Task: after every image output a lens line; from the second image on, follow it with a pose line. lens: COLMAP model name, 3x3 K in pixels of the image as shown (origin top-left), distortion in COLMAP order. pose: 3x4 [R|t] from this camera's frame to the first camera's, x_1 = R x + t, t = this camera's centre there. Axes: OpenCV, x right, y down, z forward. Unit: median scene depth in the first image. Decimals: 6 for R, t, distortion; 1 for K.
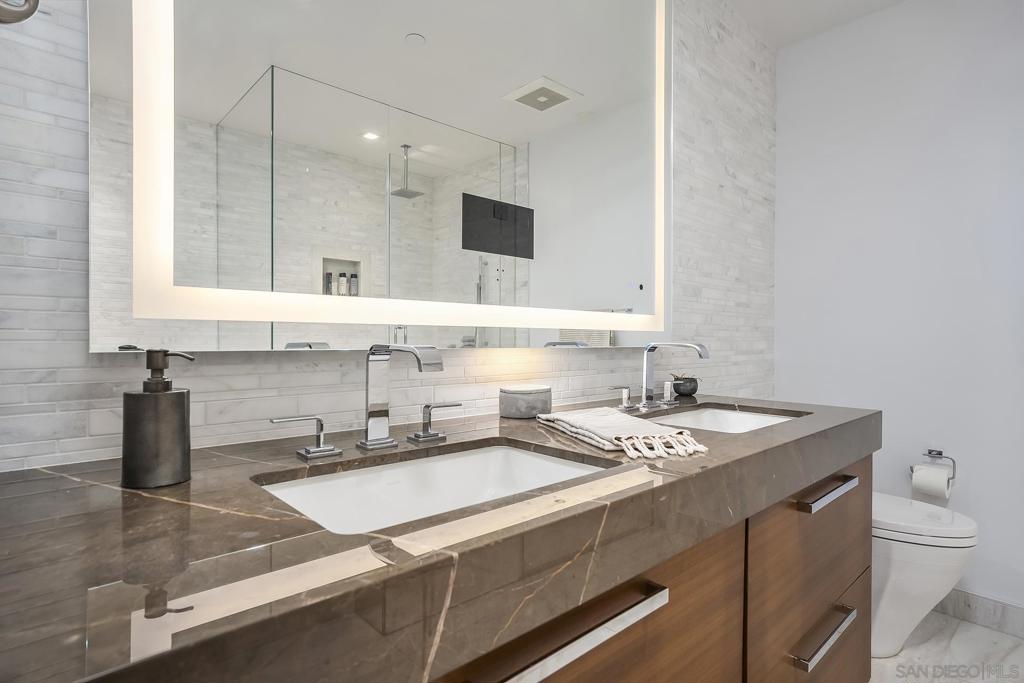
lens RADIAL K [[542.7, 0, 512.0], [0, 542.7, 341.5], [0, 0, 1]] dist [-0.011628, 0.000905]
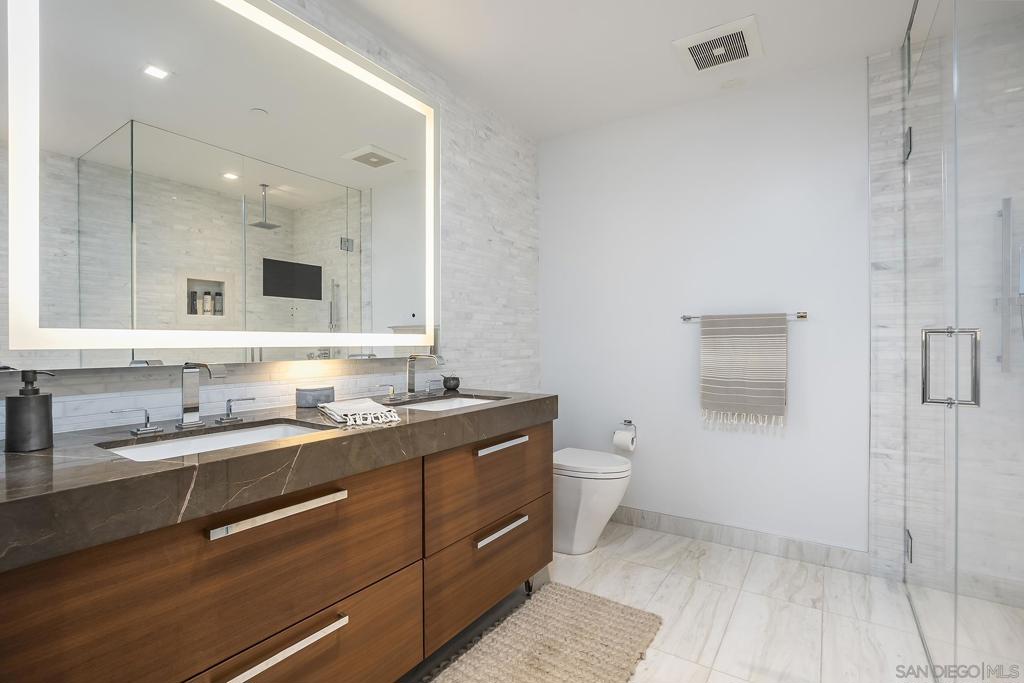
lens RADIAL K [[479.5, 0, 502.2], [0, 479.5, 342.9], [0, 0, 1]] dist [-0.036346, 0.012361]
pose [[0.973500, -0.011686, 0.228389, 0.147286], [0.013370, 0.999894, -0.005826, -0.013755], [-0.228297, 0.008725, 0.973552, -0.249719]]
